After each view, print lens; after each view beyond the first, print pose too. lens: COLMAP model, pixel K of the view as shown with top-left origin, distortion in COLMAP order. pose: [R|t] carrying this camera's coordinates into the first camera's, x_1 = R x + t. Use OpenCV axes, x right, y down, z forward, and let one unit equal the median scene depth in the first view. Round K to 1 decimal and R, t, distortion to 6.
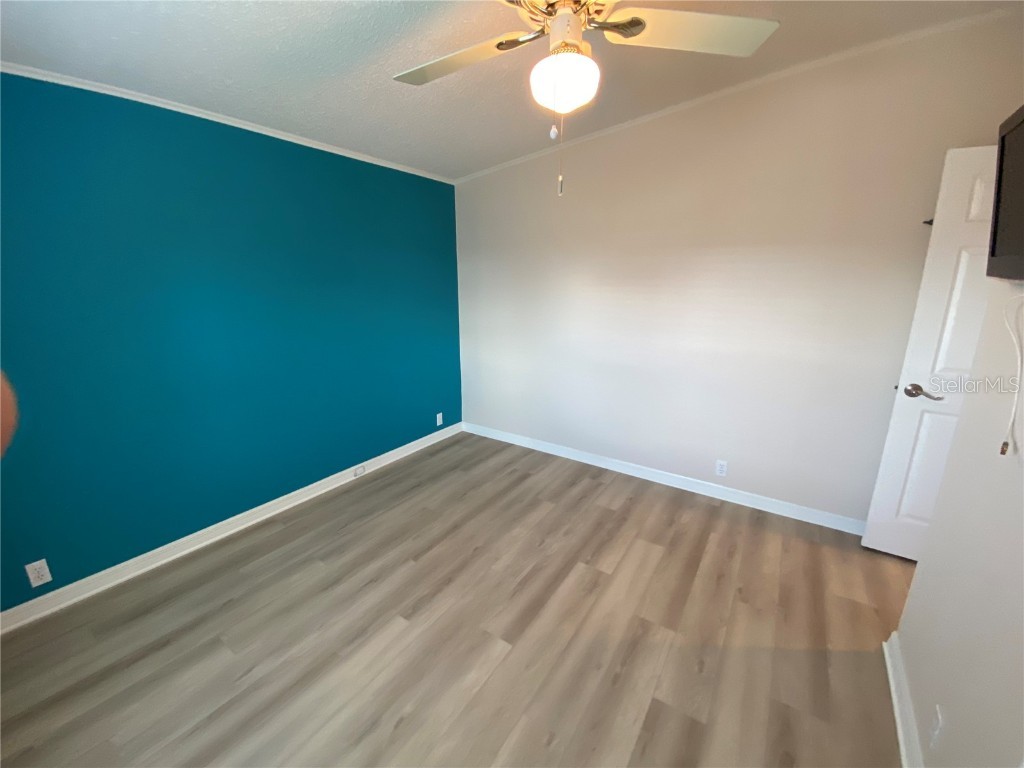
lens RADIAL K [[417.5, 0, 515.9], [0, 417.5, 382.4], [0, 0, 1]] dist [0.039659, -0.032245]
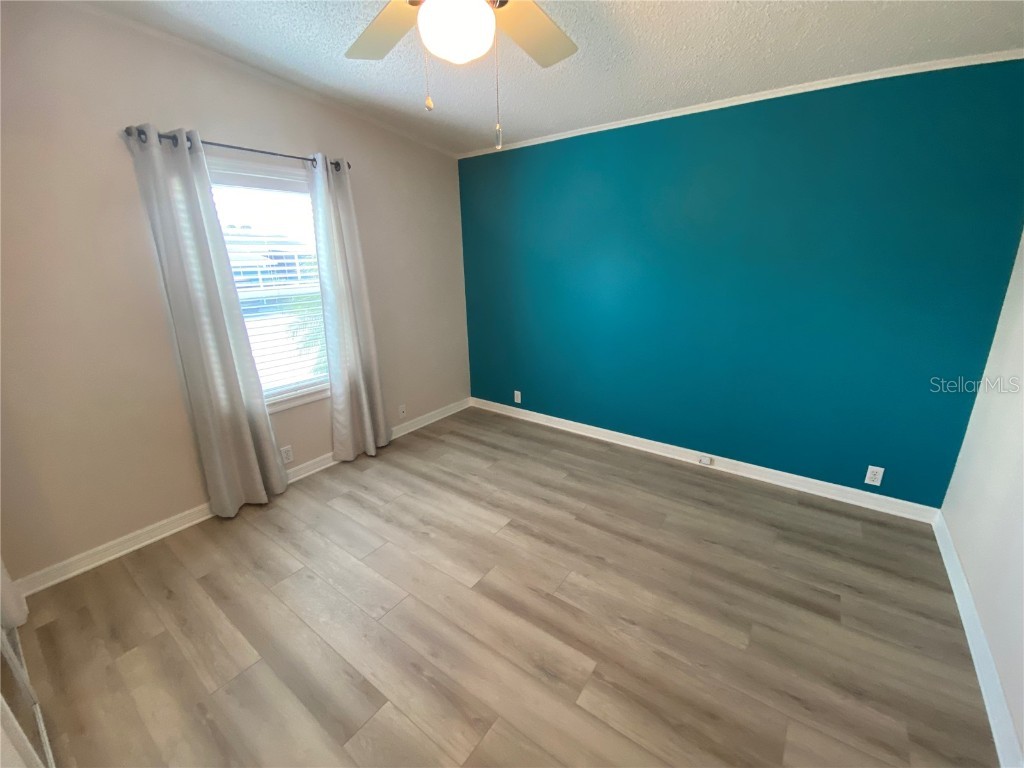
lens RADIAL K [[413.6, 0, 516.8], [0, 413.6, 383.5], [0, 0, 1]] dist [0.018828, -0.018017]
pose [[-0.045676, 0.292835, -0.955071, 0.678105], [-0.222534, 0.929062, 0.295503, -0.181375], [0.973854, 0.226033, 0.022730, 0.742768]]
